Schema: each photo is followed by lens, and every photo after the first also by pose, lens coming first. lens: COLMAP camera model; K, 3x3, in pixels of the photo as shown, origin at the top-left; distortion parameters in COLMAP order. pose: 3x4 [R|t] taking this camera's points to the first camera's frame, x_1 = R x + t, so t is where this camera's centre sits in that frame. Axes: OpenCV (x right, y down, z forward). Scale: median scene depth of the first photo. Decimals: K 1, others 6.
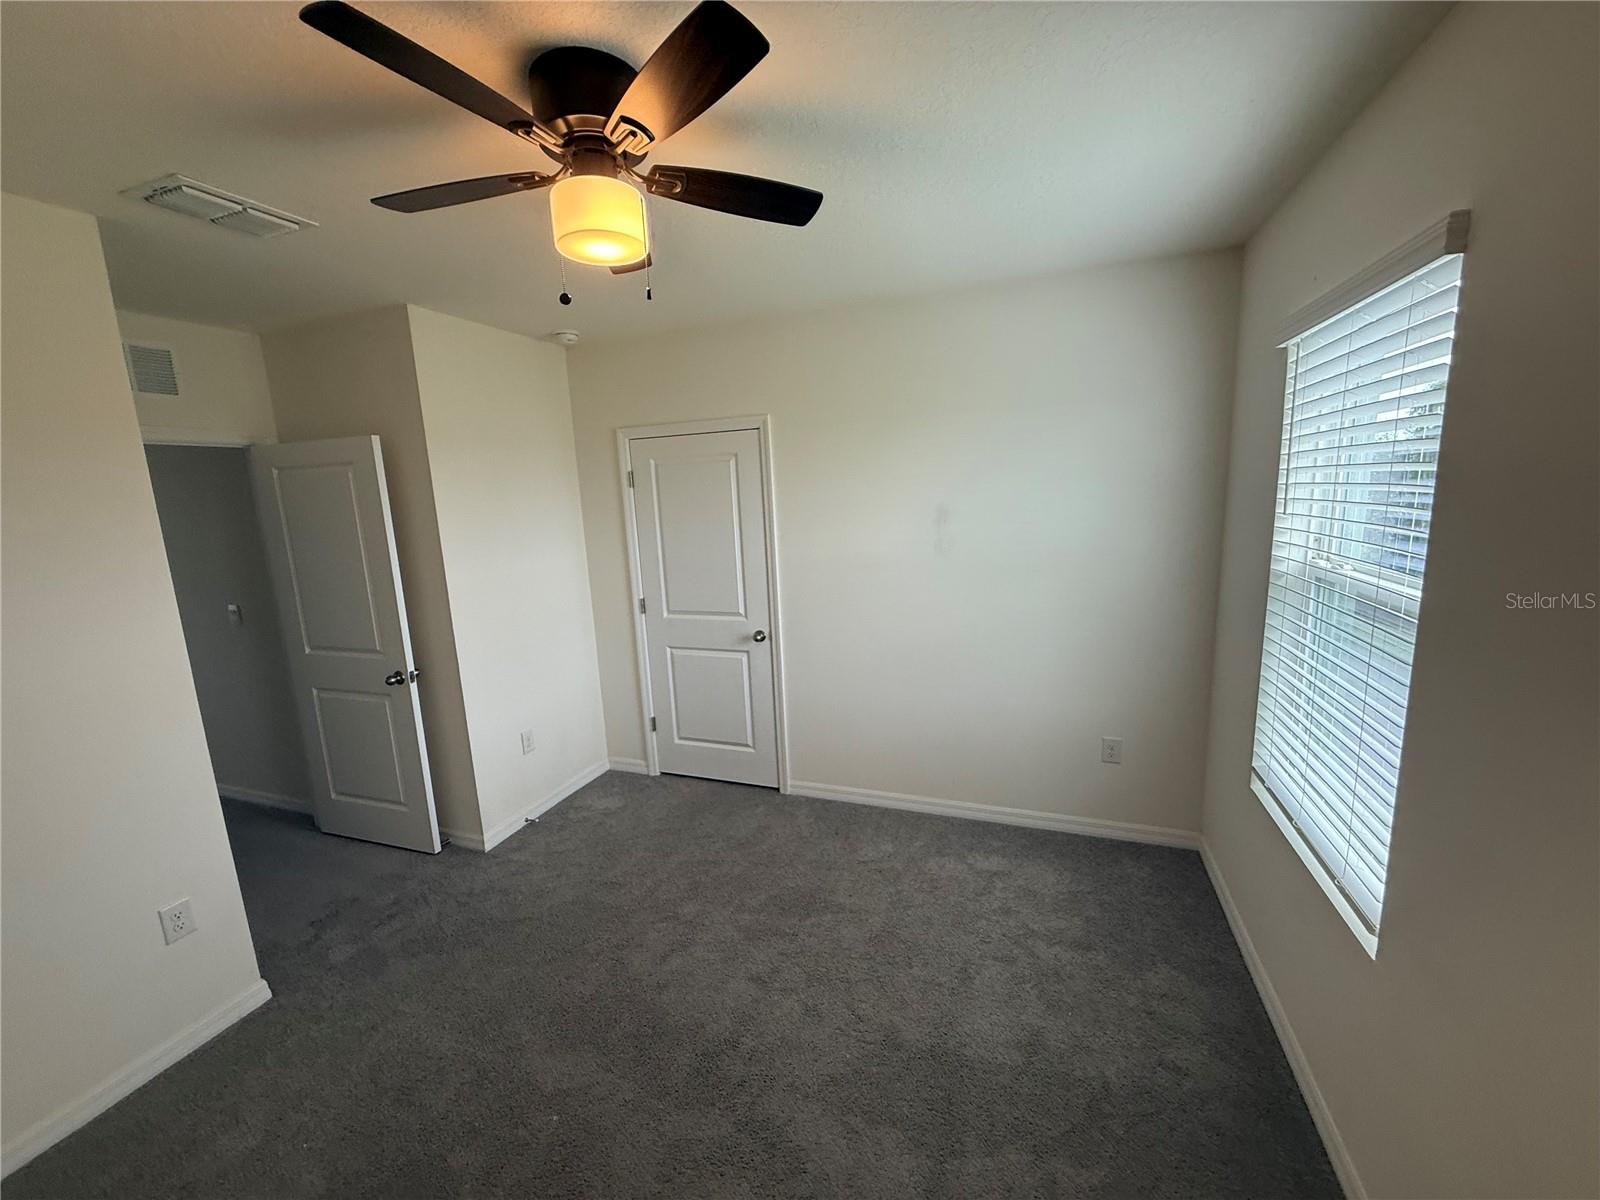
lens RADIAL K [[636.3, 0, 799.8], [0, 636.3, 598.3], [0, 0, 1]] dist [0.000491, -0.000630]
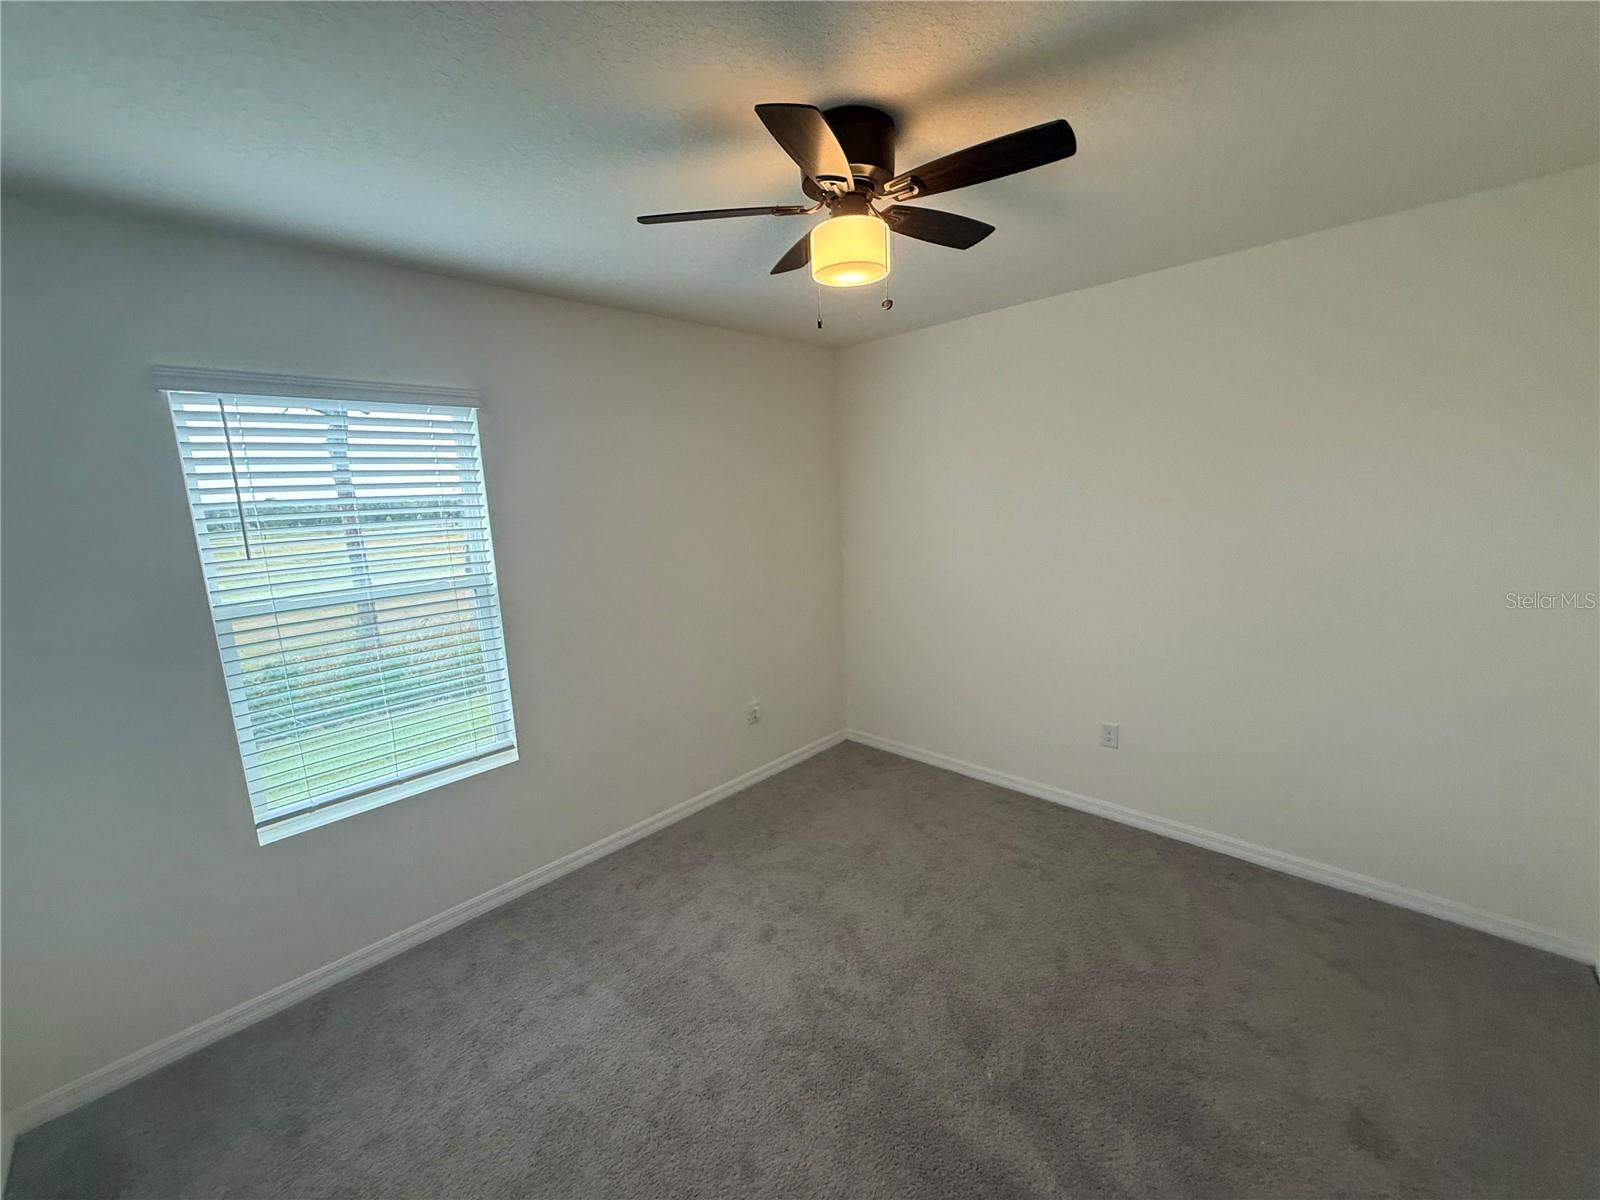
lens RADIAL K [[636.3, 0, 800.6], [0, 636.3, 595.6], [0, 0, 1]] dist [0.000491, -0.000630]
pose [[-0.912552, 0.028242, 0.407985, -0.290446], [0.160292, 0.942491, 0.293286, -0.139462], [-0.376239, 0.333035, -0.864599, 0.932629]]
